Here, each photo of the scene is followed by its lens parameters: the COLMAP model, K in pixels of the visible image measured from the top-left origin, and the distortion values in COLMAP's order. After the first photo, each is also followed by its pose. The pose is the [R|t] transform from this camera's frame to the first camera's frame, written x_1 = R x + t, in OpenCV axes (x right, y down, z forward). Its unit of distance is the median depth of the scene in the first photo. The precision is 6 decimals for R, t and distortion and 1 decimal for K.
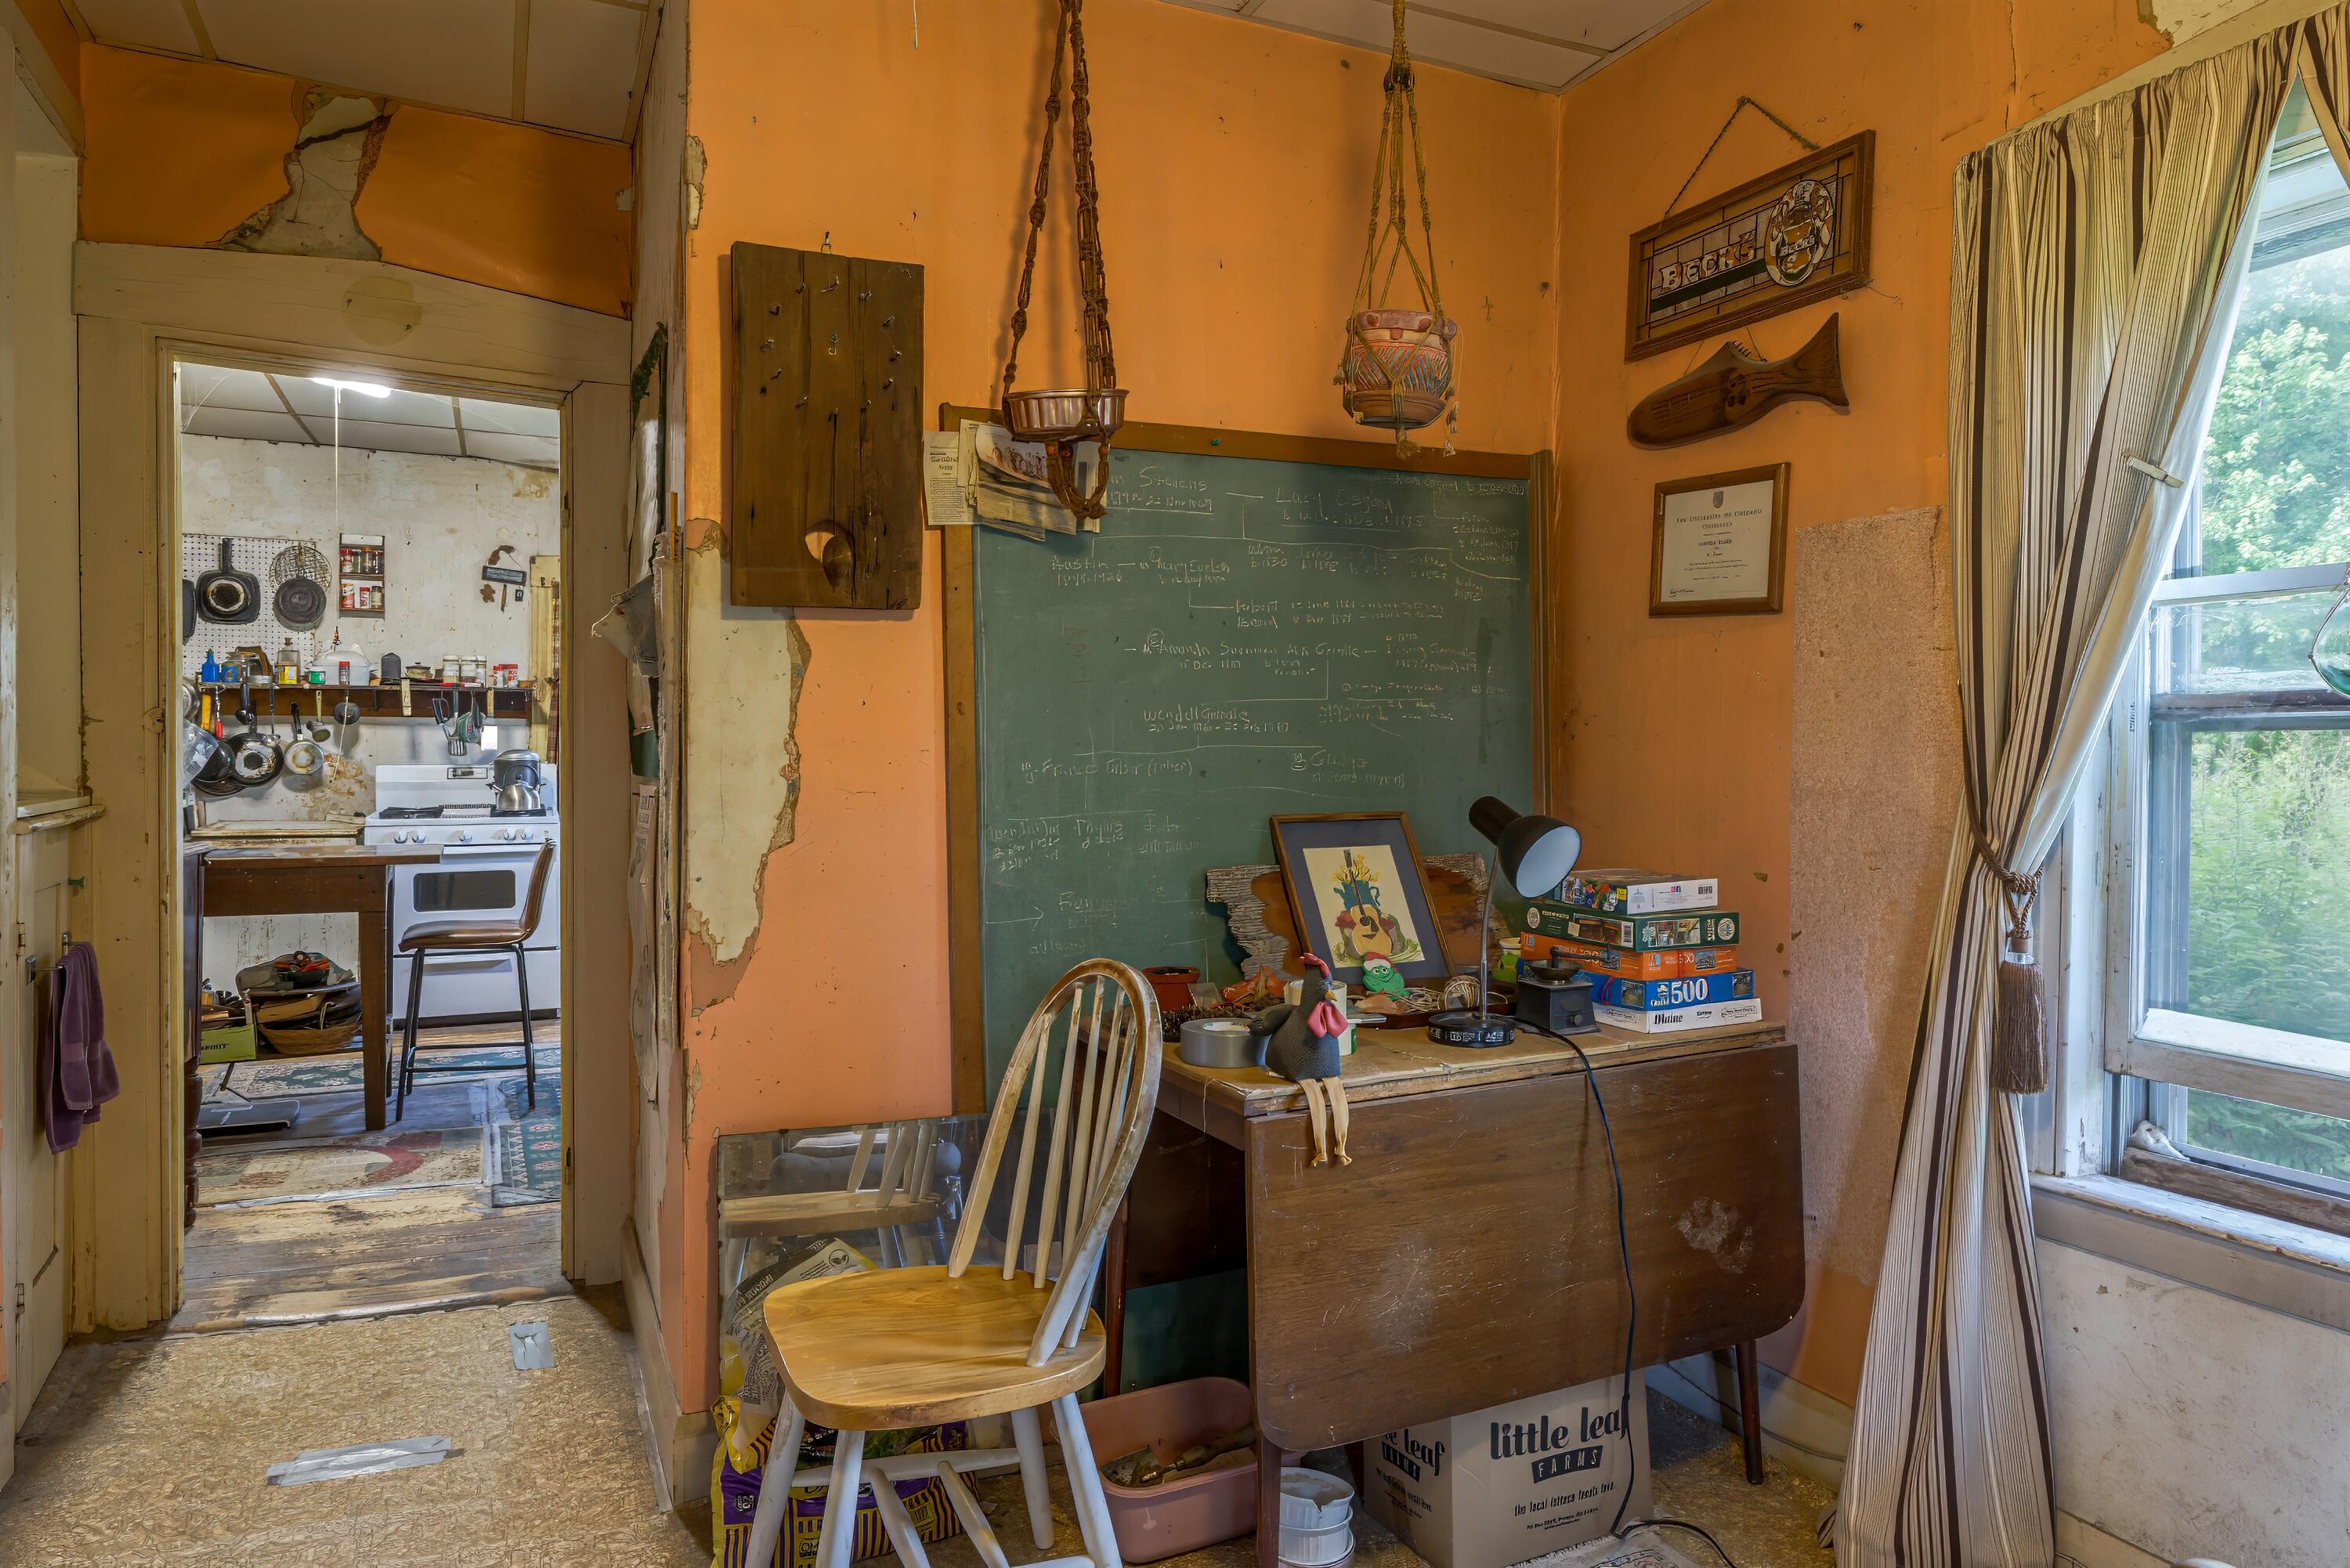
lens RADIAL K [[1459.1, 0, 1168.4], [0, 1459.1, 773.2], [0, 0, 1]] dist [-0.001167, 0.001562]
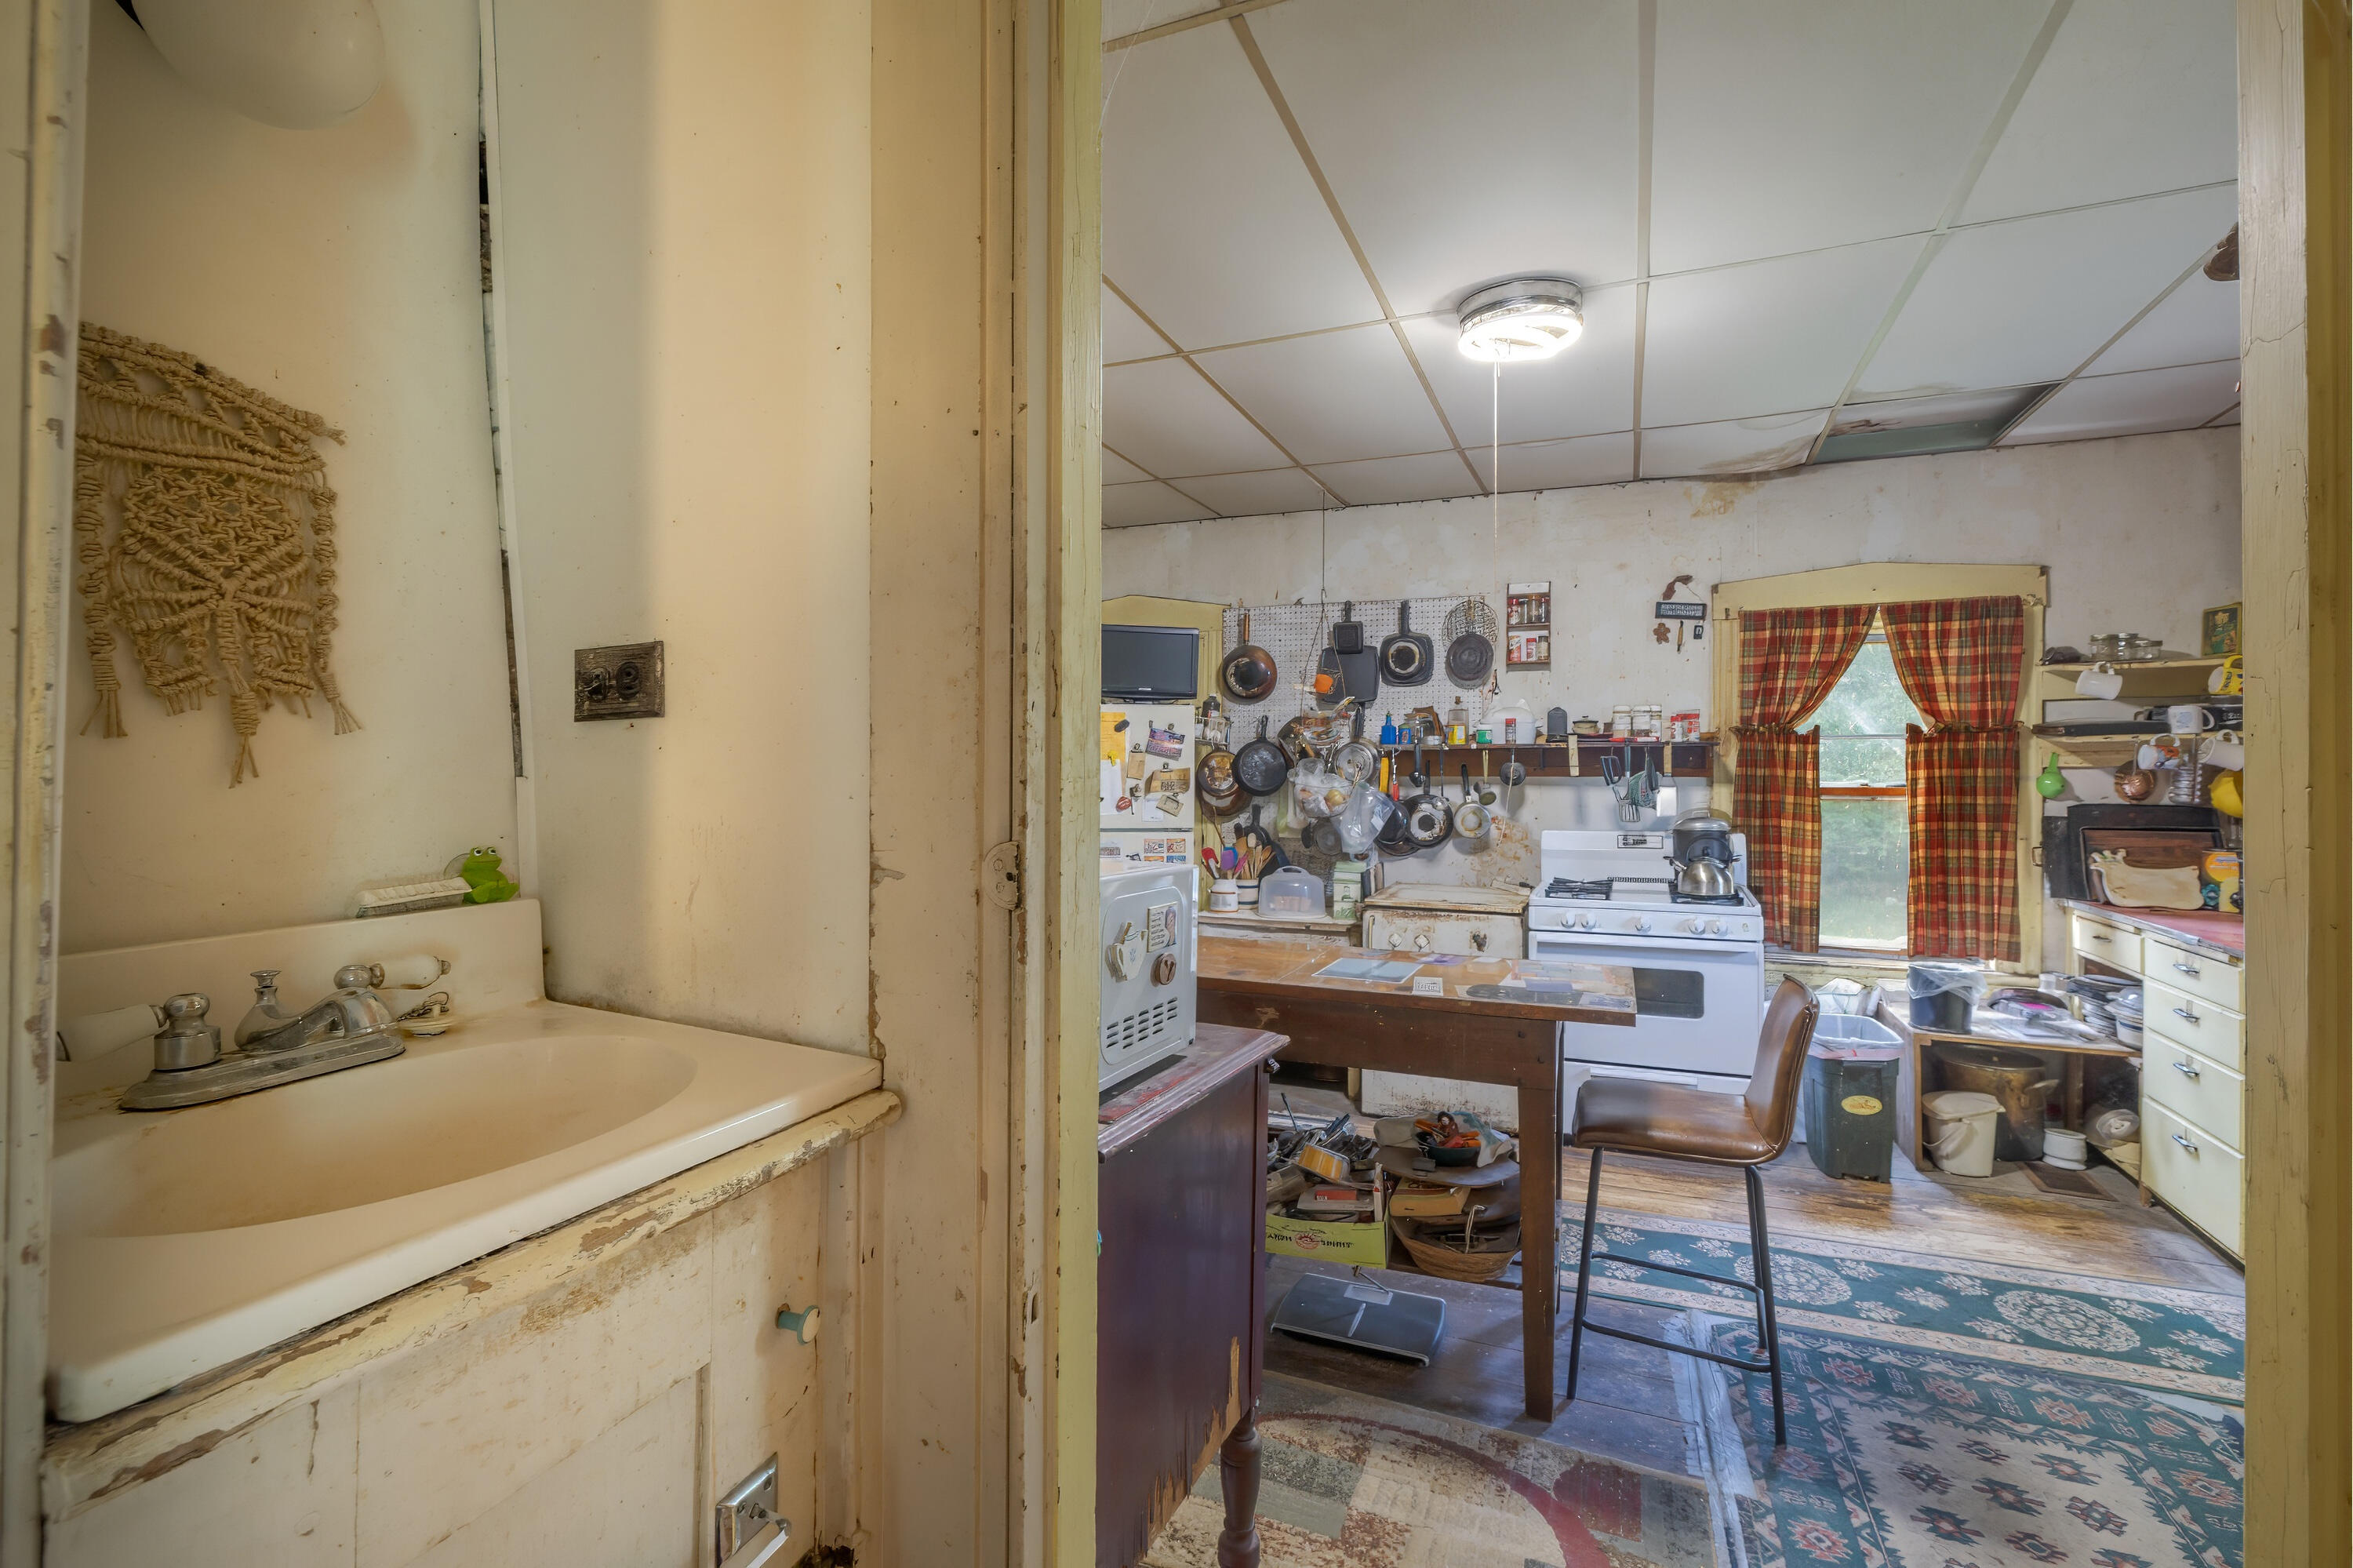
lens RADIAL K [[1072.1, 0, 1177.8], [0, 1072.1, 767.9], [0, 0, 1]] dist [-0.002403, -0.000305]
pose [[0.679062, -0.009609, -0.734018, -0.204542], [-0.011548, 0.999651, -0.023771, -0.025900], [0.733990, 0.024618, 0.678714, 0.375545]]
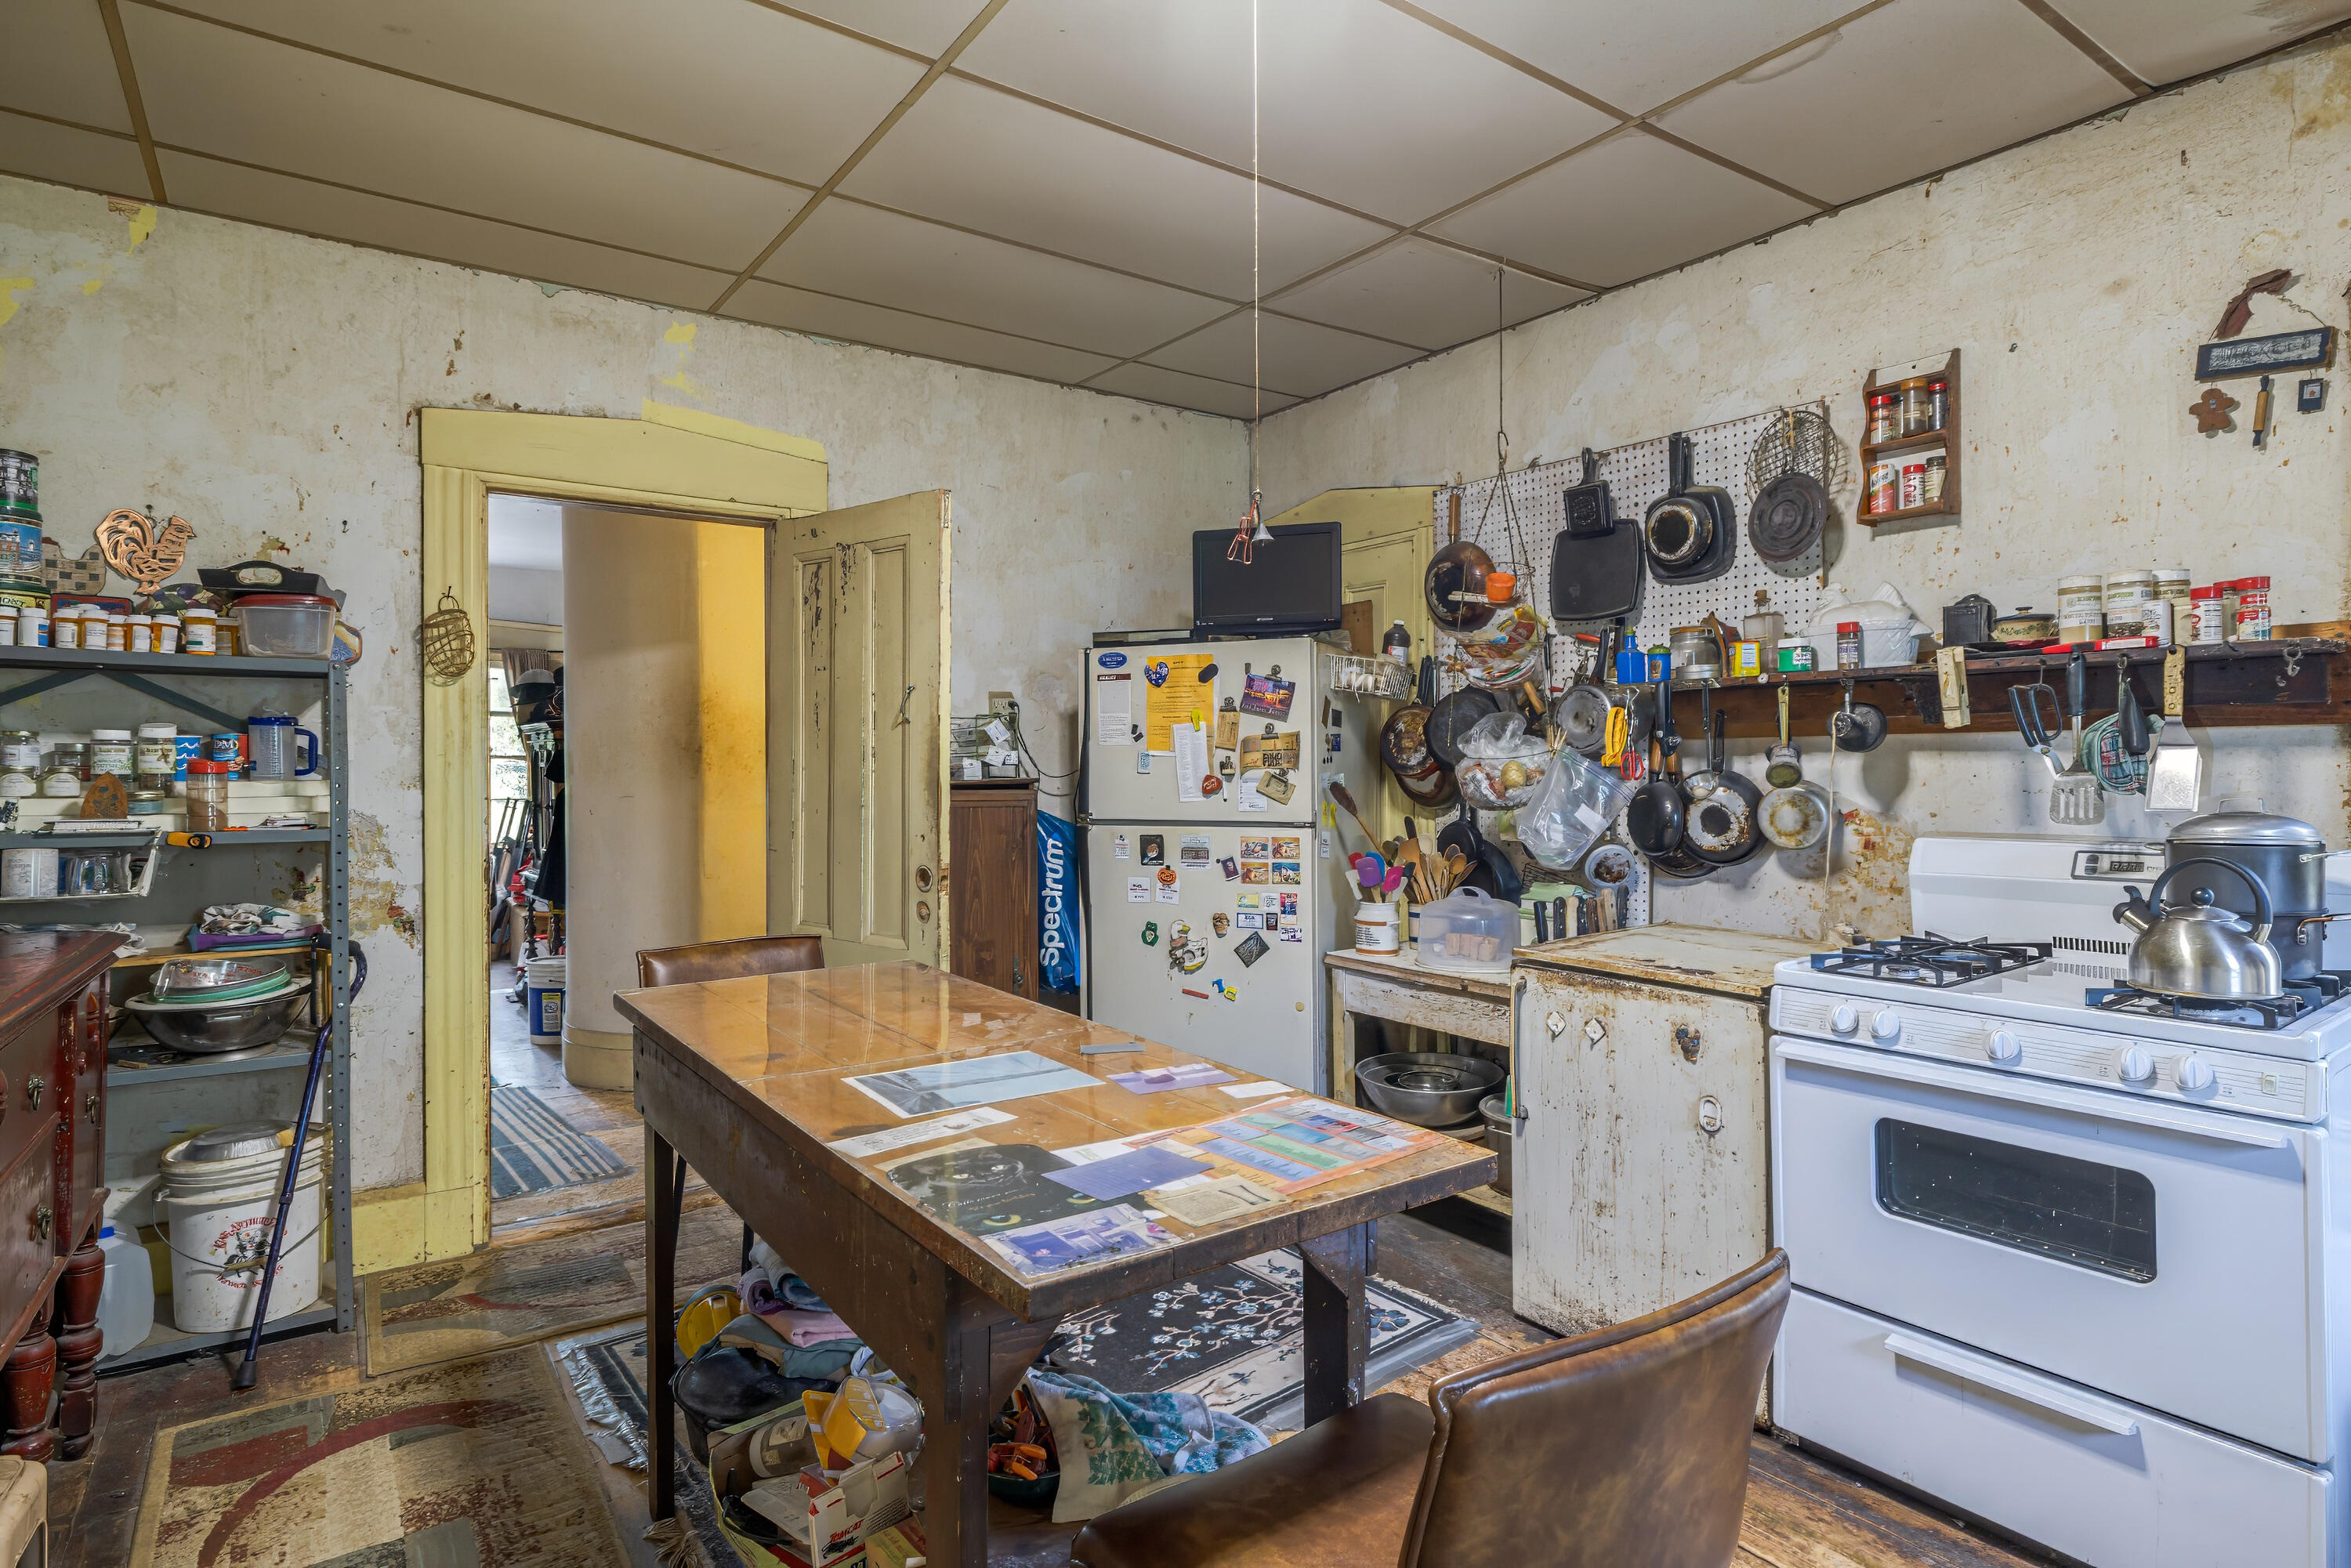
lens RADIAL K [[1226.0, 0, 1161.2], [0, 1226.0, 765.1], [0, 0, 1]] dist [0.004779, -0.000016]
pose [[0.191023, -0.008033, -0.981553, -0.203270], [-0.010139, 0.999897, -0.010156, -0.022168], [0.981533, 0.011892, 0.190921, 0.688793]]
